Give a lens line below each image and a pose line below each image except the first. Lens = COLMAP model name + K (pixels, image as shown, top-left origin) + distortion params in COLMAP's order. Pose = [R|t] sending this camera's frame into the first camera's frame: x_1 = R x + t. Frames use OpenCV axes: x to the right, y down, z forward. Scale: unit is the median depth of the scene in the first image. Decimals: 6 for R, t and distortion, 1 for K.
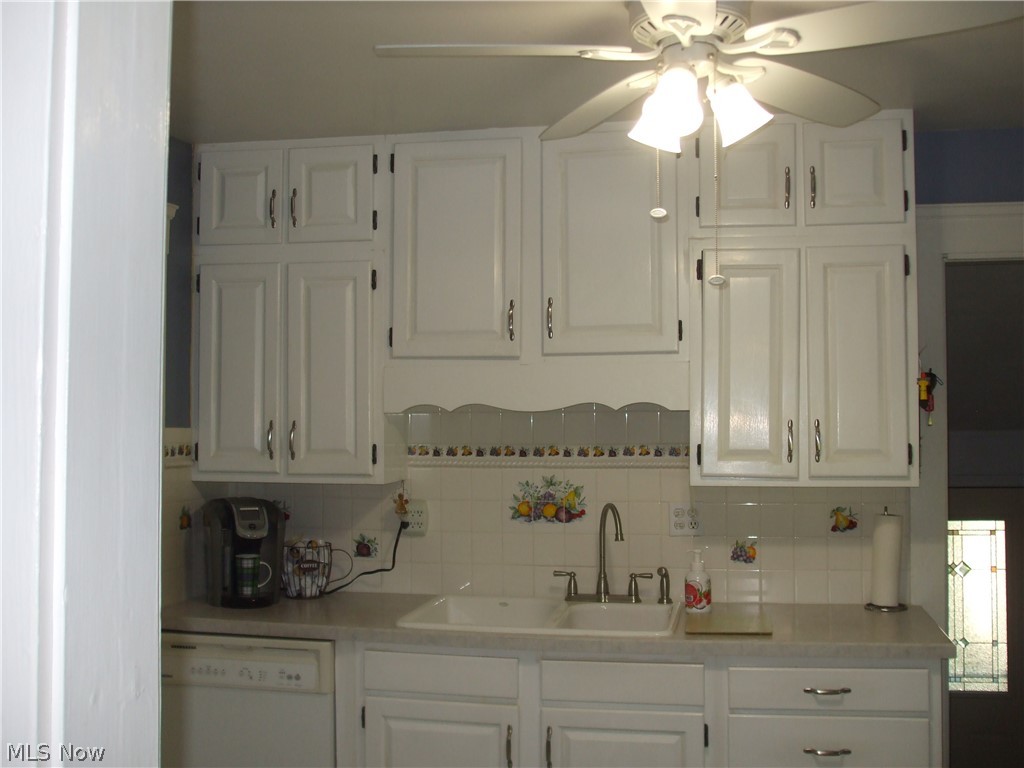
lens RADIAL K [[1153.5, 0, 512.4], [0, 1153.5, 382.8], [0, 0, 1]] dist [-0.102713, 0.000000]
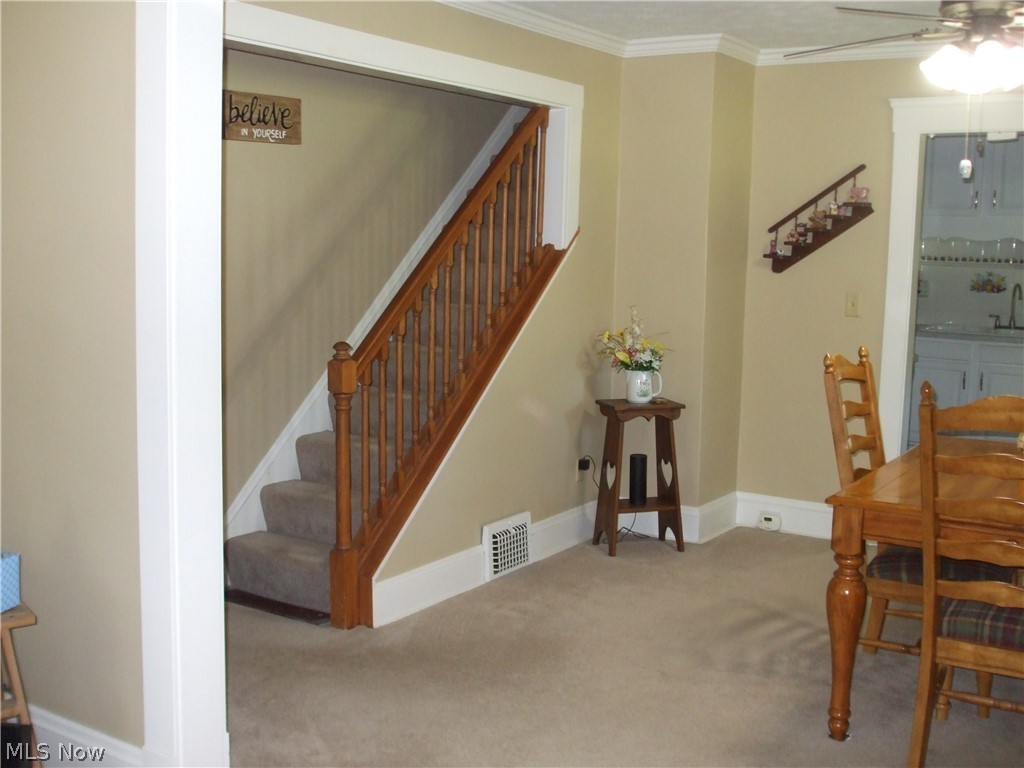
lens RADIAL K [[1153.5, 0, 512.0], [0, 1153.5, 384.8], [0, 0, 1]] dist [-0.102713, 0.000000]
pose [[0.930965, 0.062054, -0.359797, -0.025722], [-0.008630, 0.988916, 0.148228, -0.014950], [0.365007, -0.134890, 0.921181, -1.304927]]
